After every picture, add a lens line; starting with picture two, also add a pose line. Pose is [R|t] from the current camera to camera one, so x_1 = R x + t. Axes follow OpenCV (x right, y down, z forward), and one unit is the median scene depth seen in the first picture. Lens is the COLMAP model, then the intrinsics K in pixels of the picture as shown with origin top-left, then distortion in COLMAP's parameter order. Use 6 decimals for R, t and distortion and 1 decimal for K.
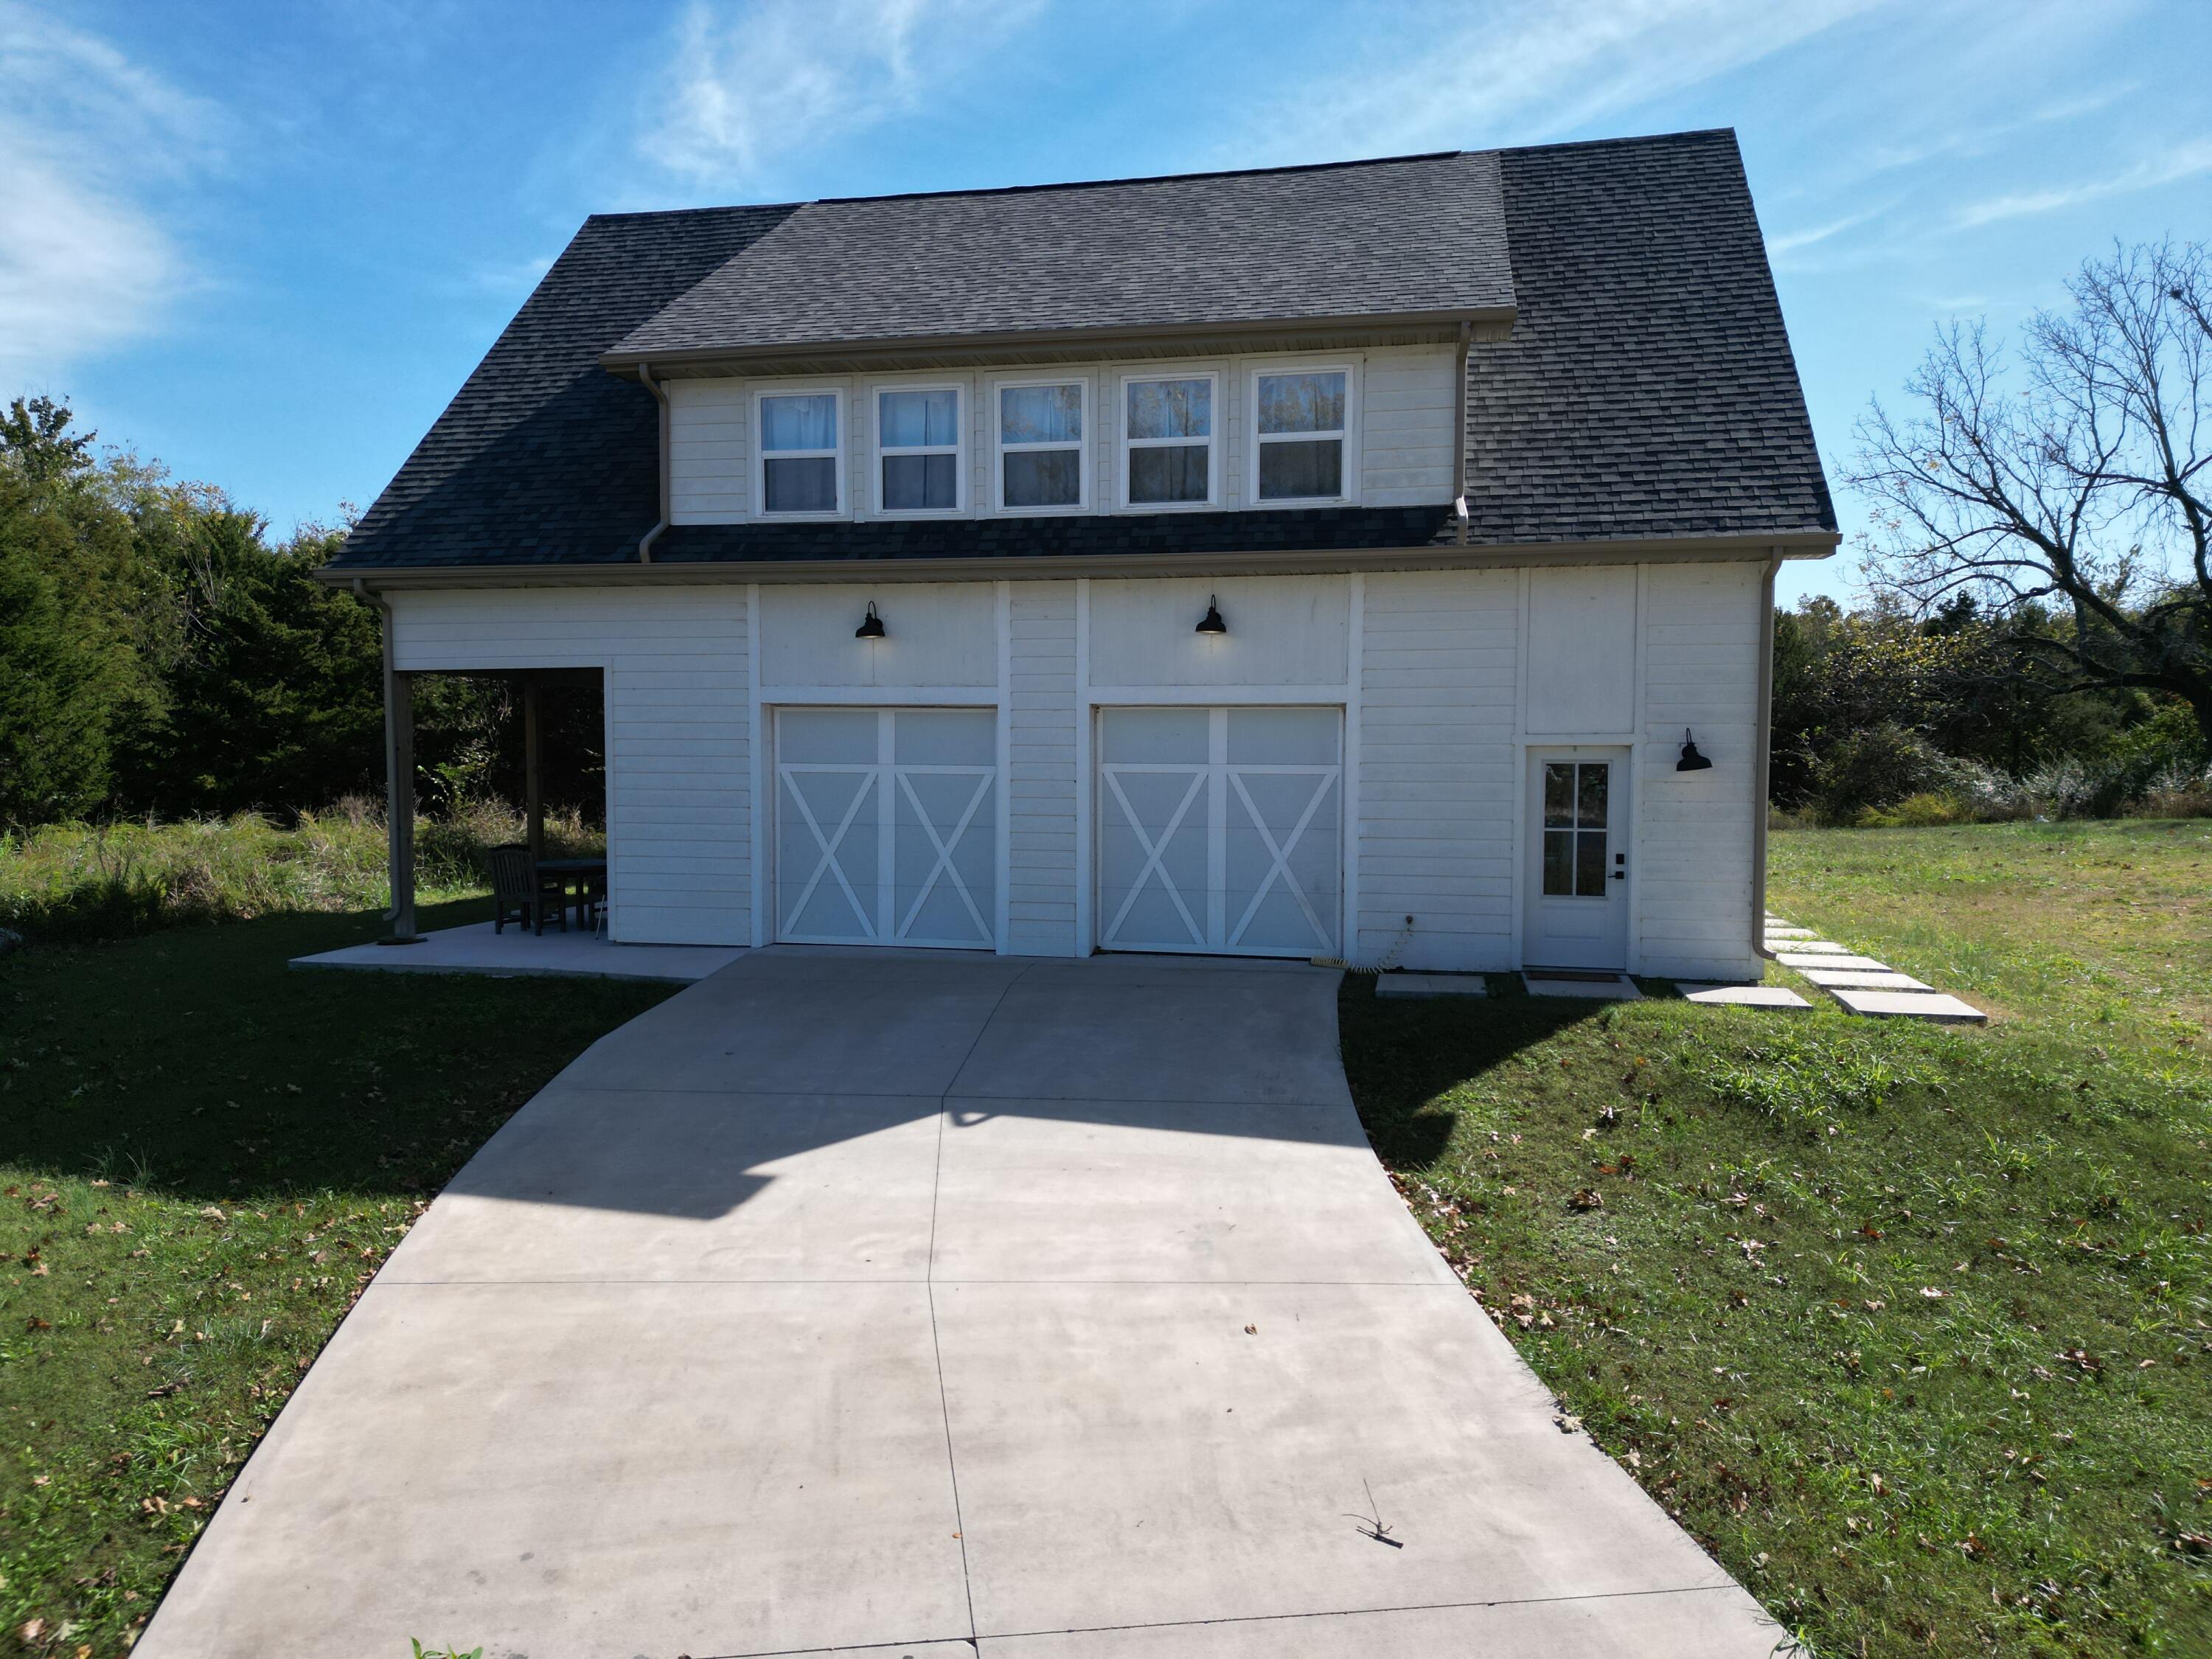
lens RADIAL K [[1545.0, 0, 1106.0], [0, 1545.0, 829.5], [0, 0, 1]] dist [0.048668, -0.033249]
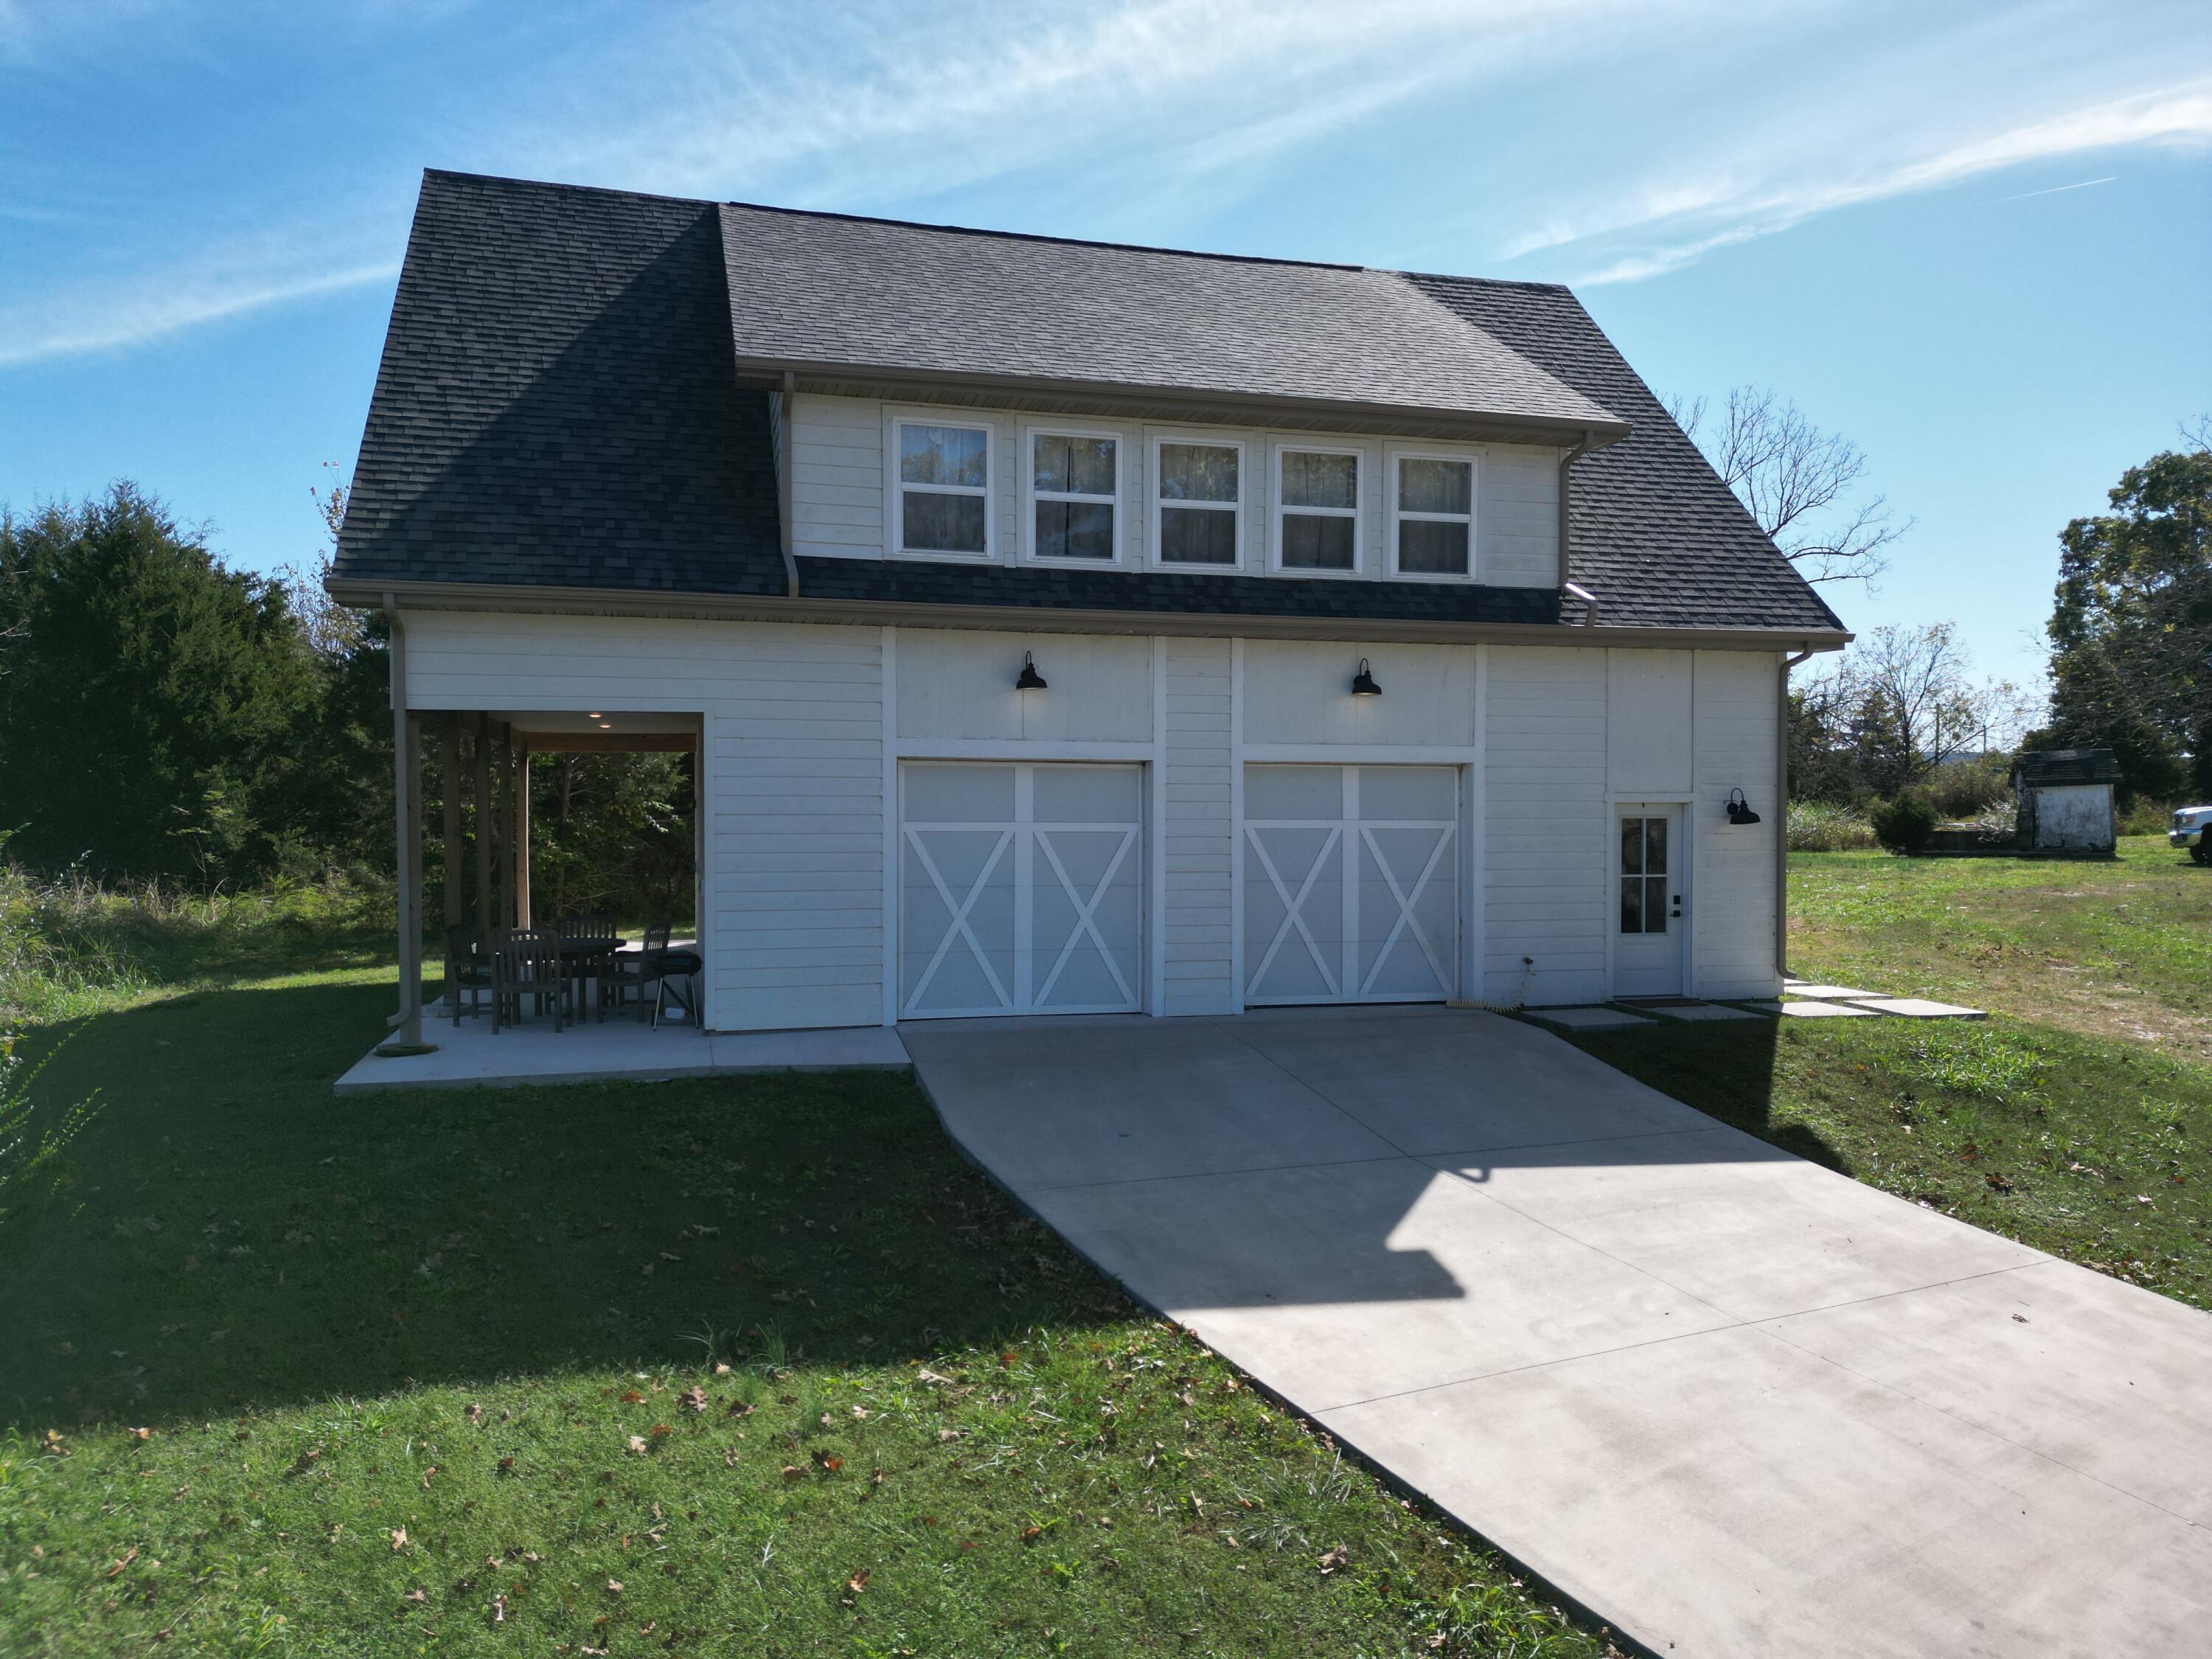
lens RADIAL K [[1545.1, 0, 1080.5], [0, 1545.1, 821.4], [0, 0, 1]] dist [0.058036, -0.057873]
pose [[0.892603, -0.006039, 0.450802, -0.568534], [0.023772, 0.999150, -0.033686, -0.010592], [-0.450215, 0.040785, 0.891988, 0.149905]]
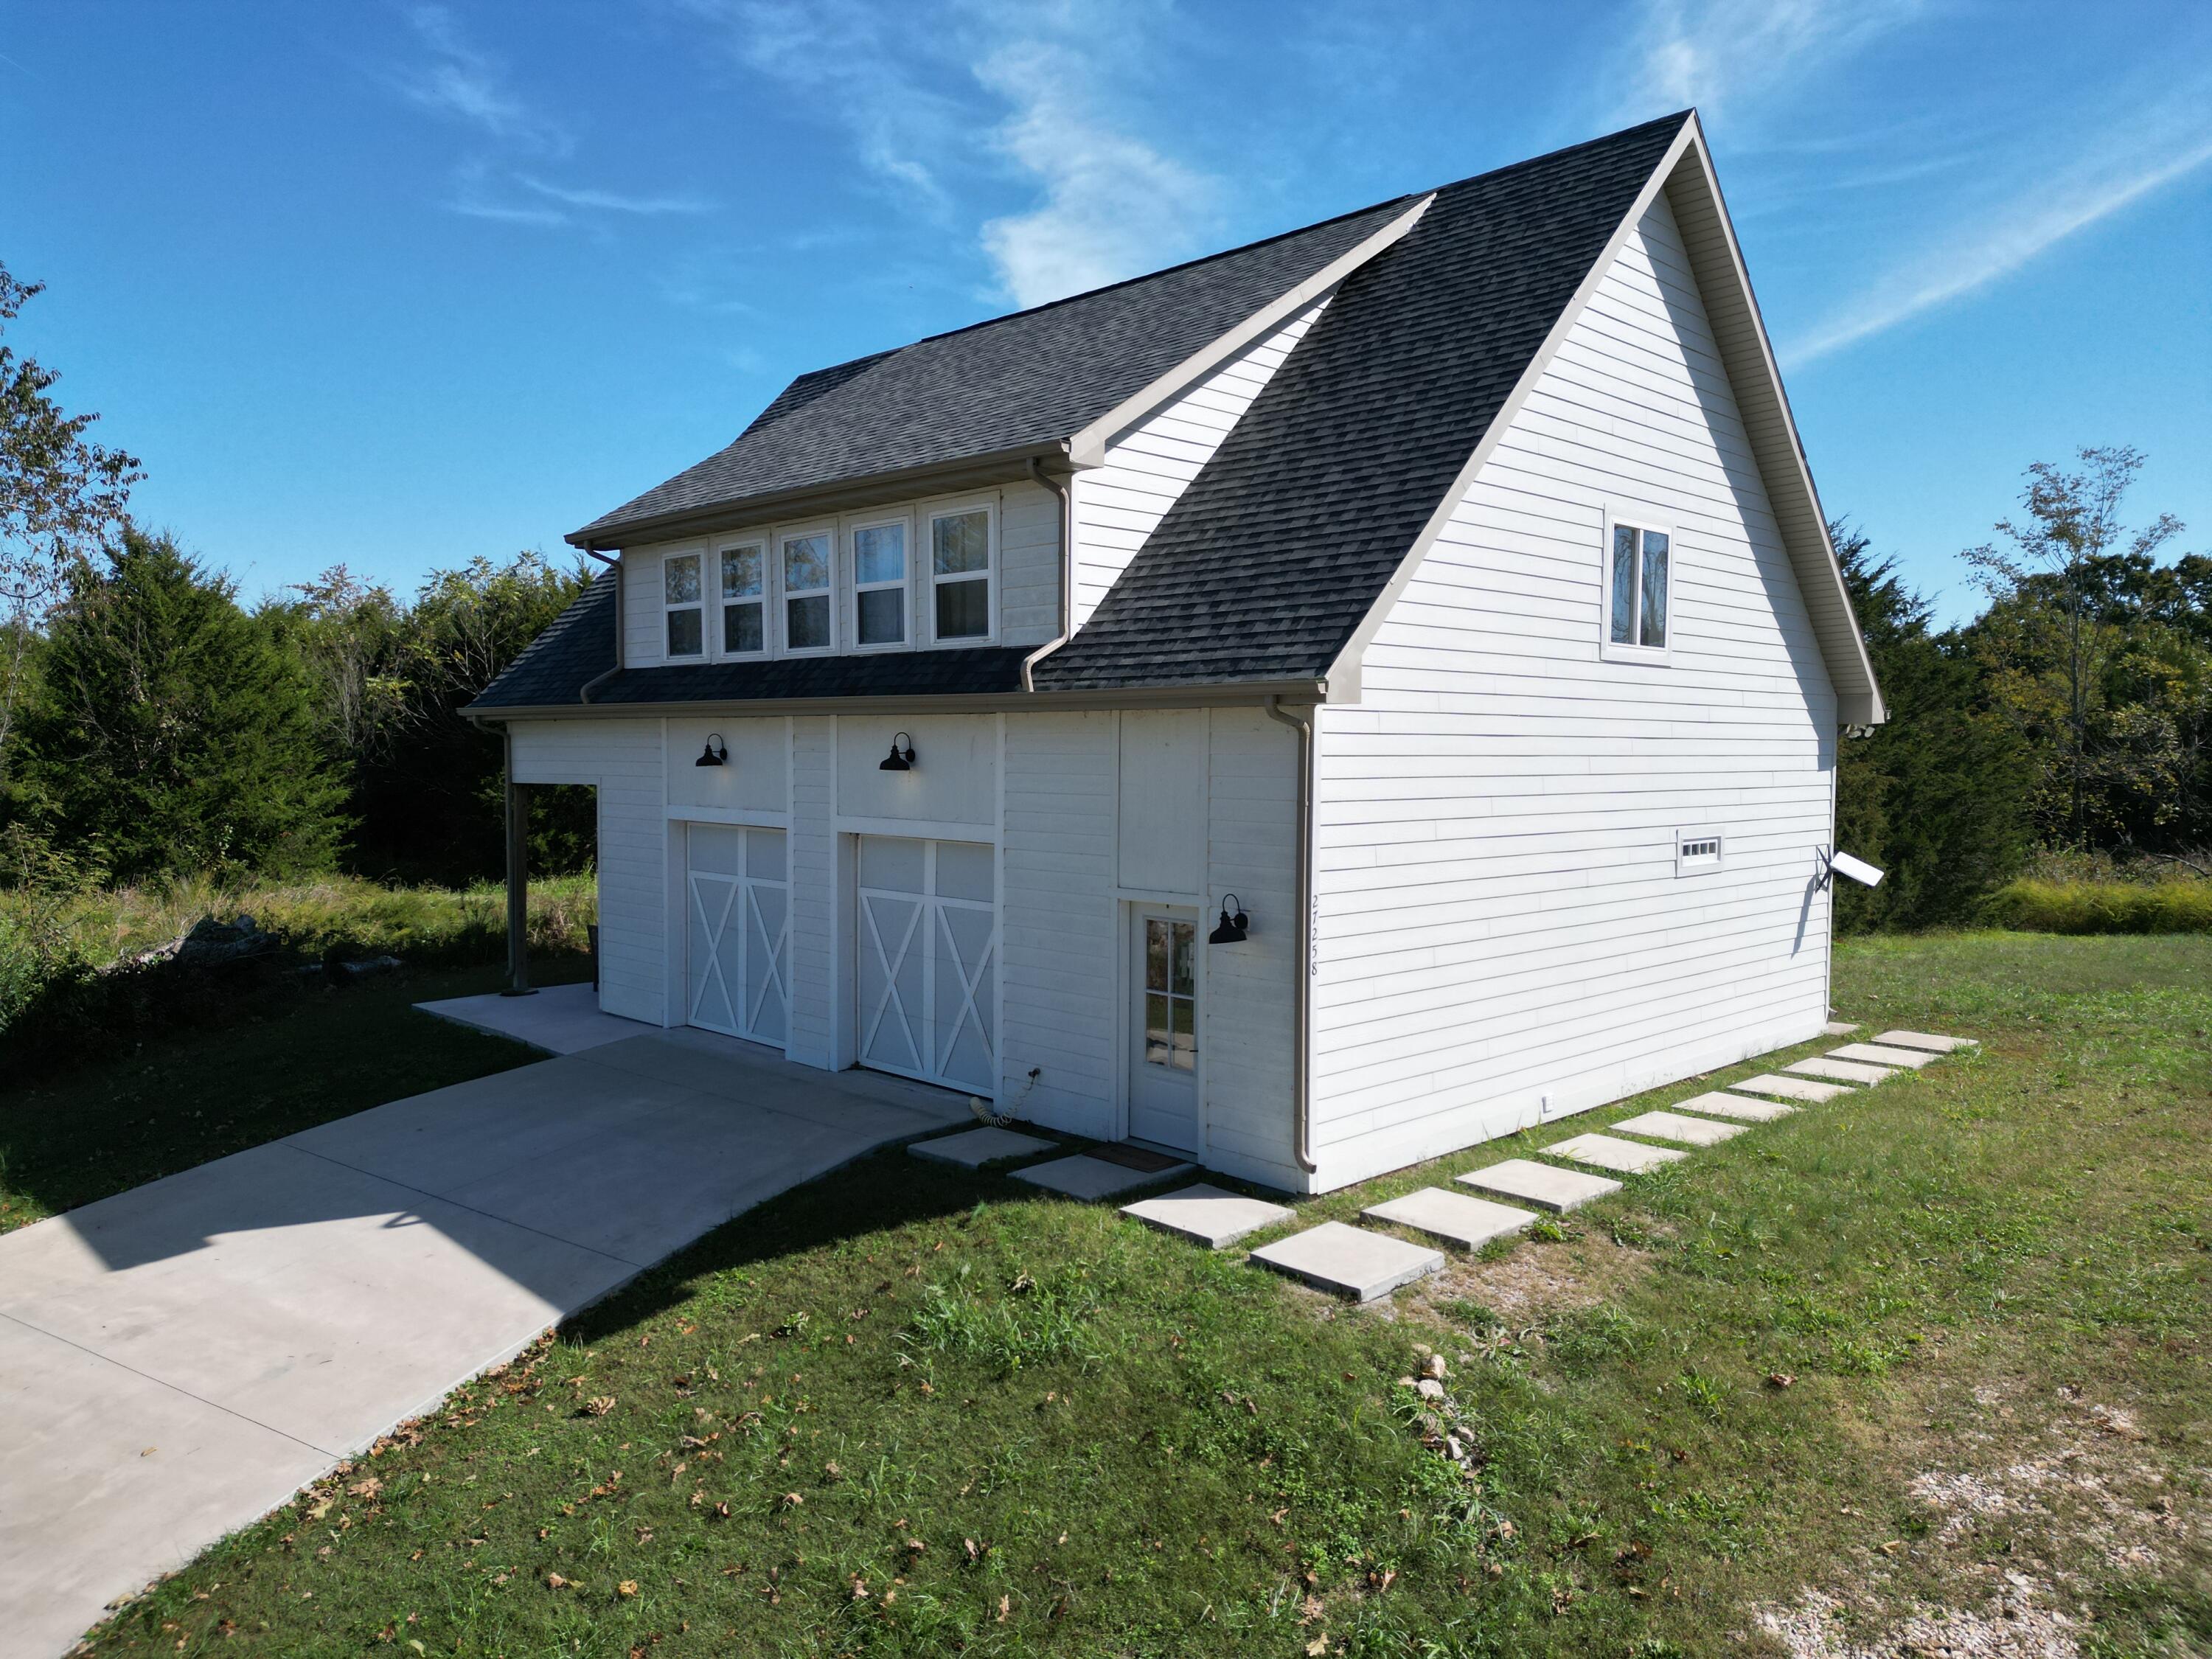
lens RADIAL K [[1545.0, 0, 1106.0], [0, 1545.0, 829.5], [0, 0, 1]] dist [0.048668, -0.033249]
pose [[0.836613, 0.029457, -0.547002, 0.734756], [-0.025609, 0.999565, 0.014661, -0.104856], [0.547196, 0.001743, 0.837003, 0.211764]]
